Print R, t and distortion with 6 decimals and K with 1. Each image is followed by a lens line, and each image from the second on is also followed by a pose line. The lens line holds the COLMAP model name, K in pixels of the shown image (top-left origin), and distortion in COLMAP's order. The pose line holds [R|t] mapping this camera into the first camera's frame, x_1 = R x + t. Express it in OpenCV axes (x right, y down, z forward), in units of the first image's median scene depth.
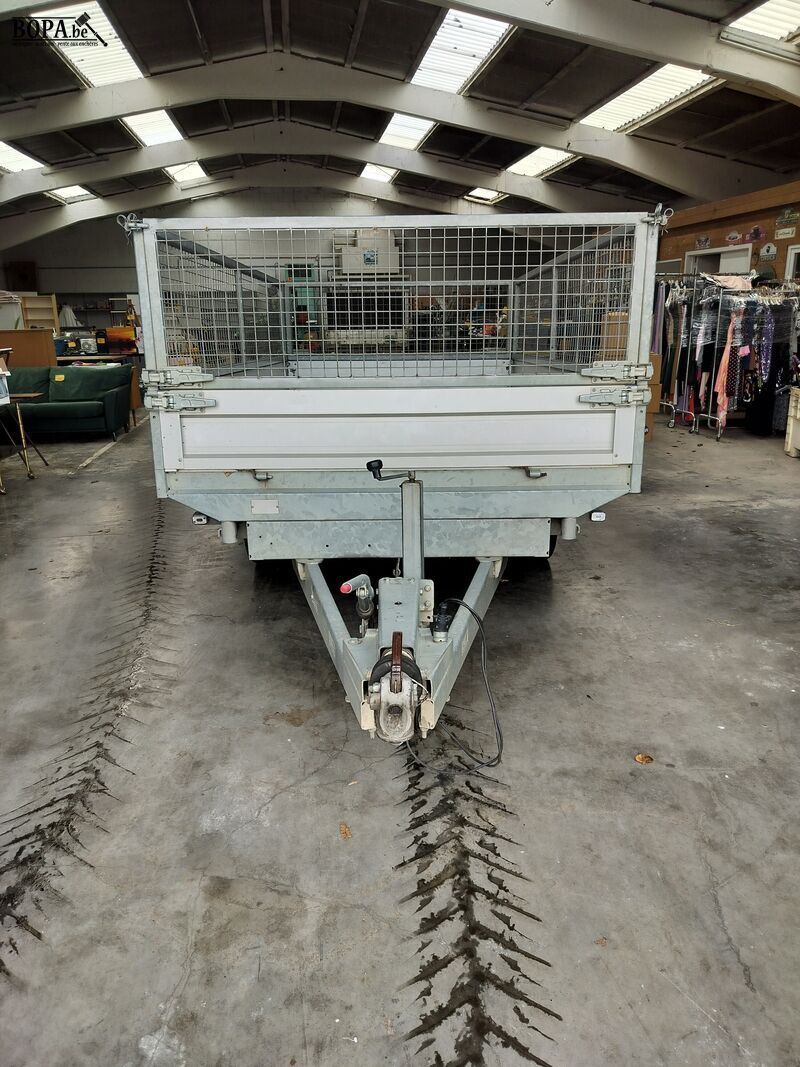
lens RADIAL K [[752.0, 0, 400.0], [0, 752.0, 533.5], [0, 0, 1]] dist [0.043244, -0.044609]
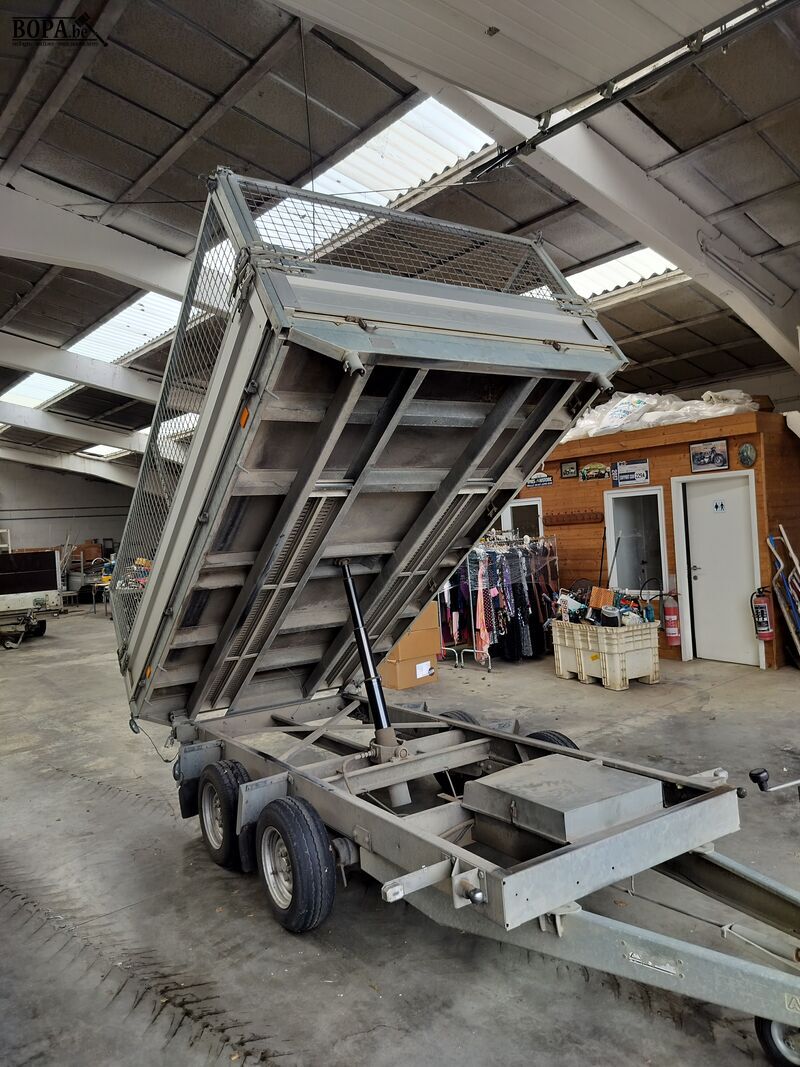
lens RADIAL K [[752.0, 0, 400.0], [0, 752.0, 533.5], [0, 0, 1]] dist [0.043244, -0.044609]
pose [[0.842779, -0.042625, 0.536569, -0.270622], [0.202637, 0.948646, -0.242919, -0.073499], [-0.498660, 0.313456, 0.808136, 0.112388]]
